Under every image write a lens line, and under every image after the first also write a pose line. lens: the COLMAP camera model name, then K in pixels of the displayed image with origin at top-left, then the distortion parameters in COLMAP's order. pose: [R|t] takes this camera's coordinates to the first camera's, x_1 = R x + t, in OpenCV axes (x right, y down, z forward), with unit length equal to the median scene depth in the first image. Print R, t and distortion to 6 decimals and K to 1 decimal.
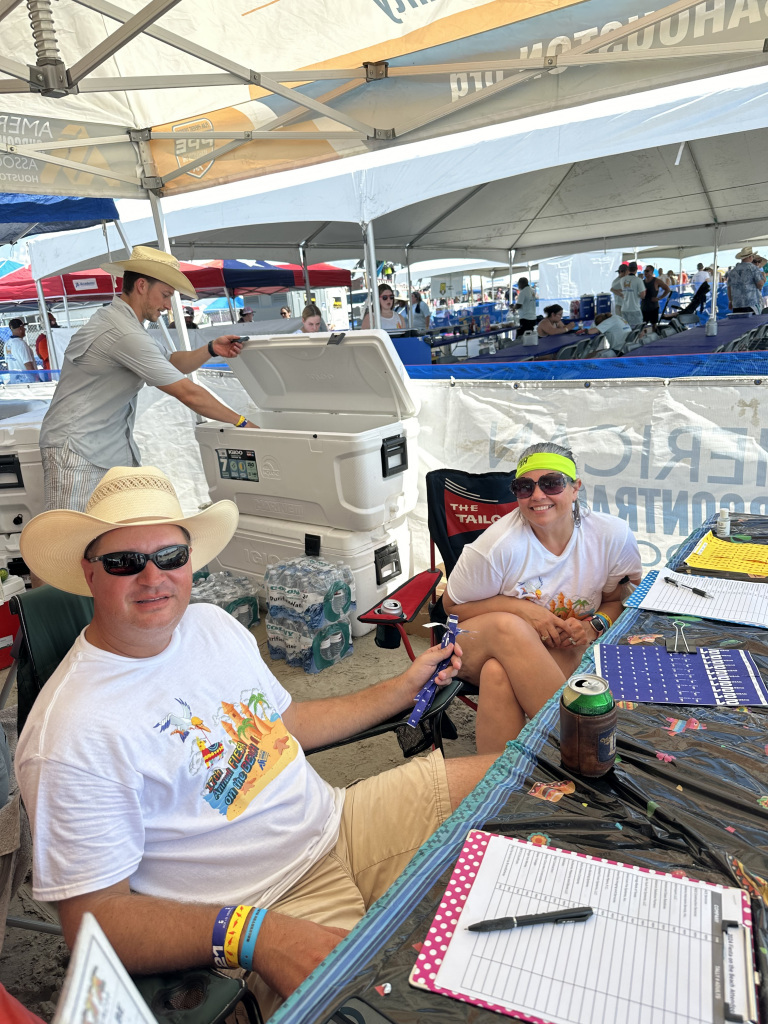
lens RADIAL K [[731.4, 0, 381.5], [0, 731.4, 503.1], [0, 0, 1]] dist [0.057776, -0.044047]
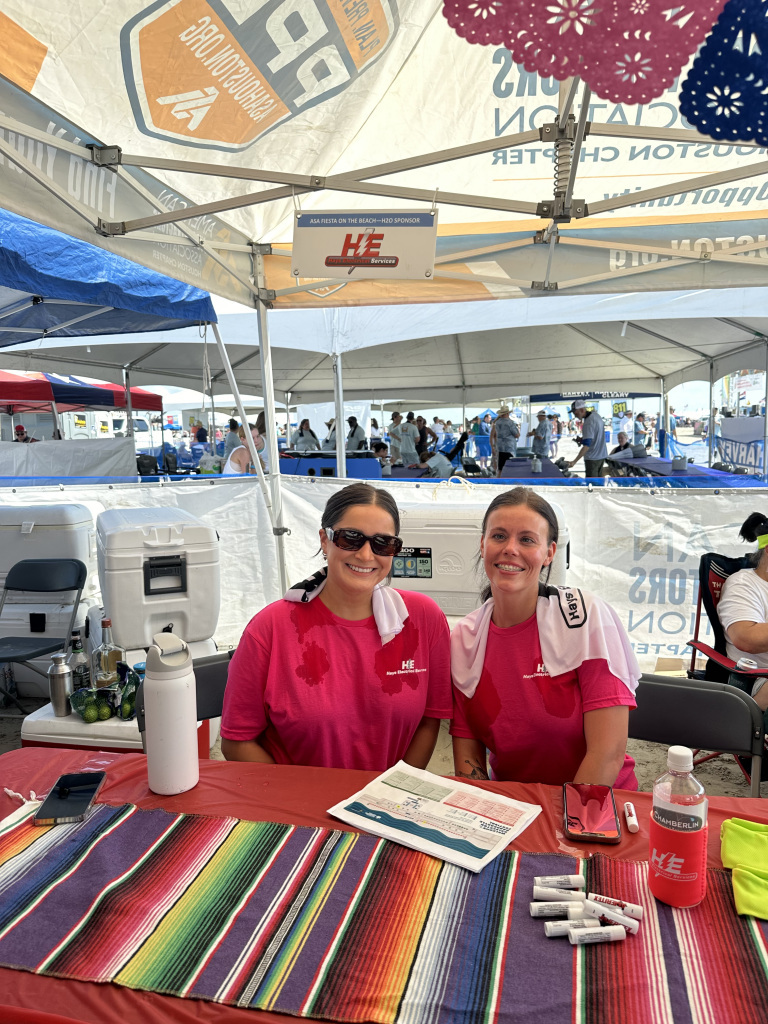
lens RADIAL K [[731.4, 0, 345.6], [0, 731.4, 518.1], [0, 0, 1]] dist [0.057776, -0.044047]
pose [[0.909912, 0.017096, 0.414449, -0.708924], [0.052340, 0.986432, -0.155603, 0.041543], [-0.411486, 0.163278, 0.896672, 0.106158]]
